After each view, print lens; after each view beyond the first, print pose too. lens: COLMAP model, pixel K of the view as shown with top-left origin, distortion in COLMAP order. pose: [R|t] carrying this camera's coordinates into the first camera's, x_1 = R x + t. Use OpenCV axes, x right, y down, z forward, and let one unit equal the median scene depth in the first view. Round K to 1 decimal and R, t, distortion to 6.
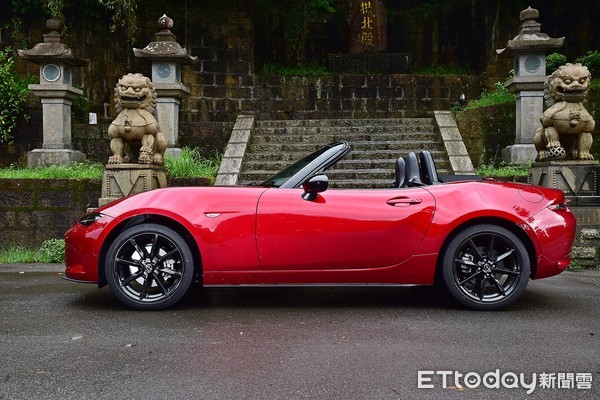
lens RADIAL K [[684.2, 0, 299.4], [0, 684.2, 200.3], [0, 0, 1]] dist [0.070722, 0.000000]
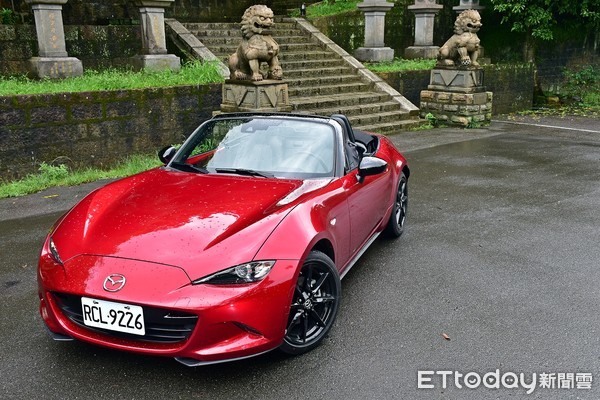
lens RADIAL K [[603.8, 0, 302.8], [0, 603.8, 202.6], [0, 0, 1]] dist [0.021803, 0.000000]
pose [[0.730543, -0.183580, 0.657727, -0.742477], [0.022222, 0.969067, 0.245796, -0.080990], [-0.682505, -0.164949, 0.712025, 0.088275]]
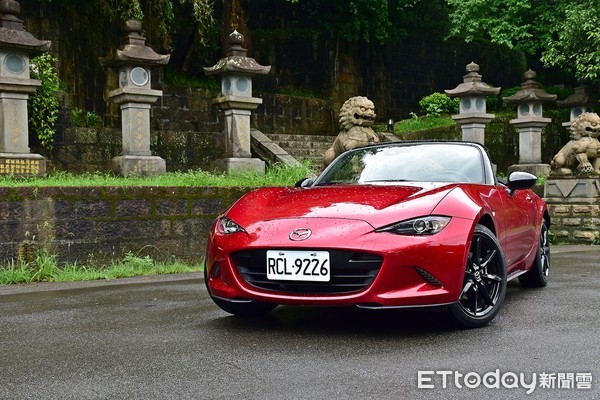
lens RADIAL K [[746.3, 0, 298.1], [0, 746.3, 199.2], [0, 0, 1]] dist [0.075481, 0.000000]
pose [[0.788796, -0.007588, 0.614609, -0.851487], [0.020707, 0.999684, -0.014233, 0.005043], [-0.614306, 0.023954, 0.788704, 0.051042]]
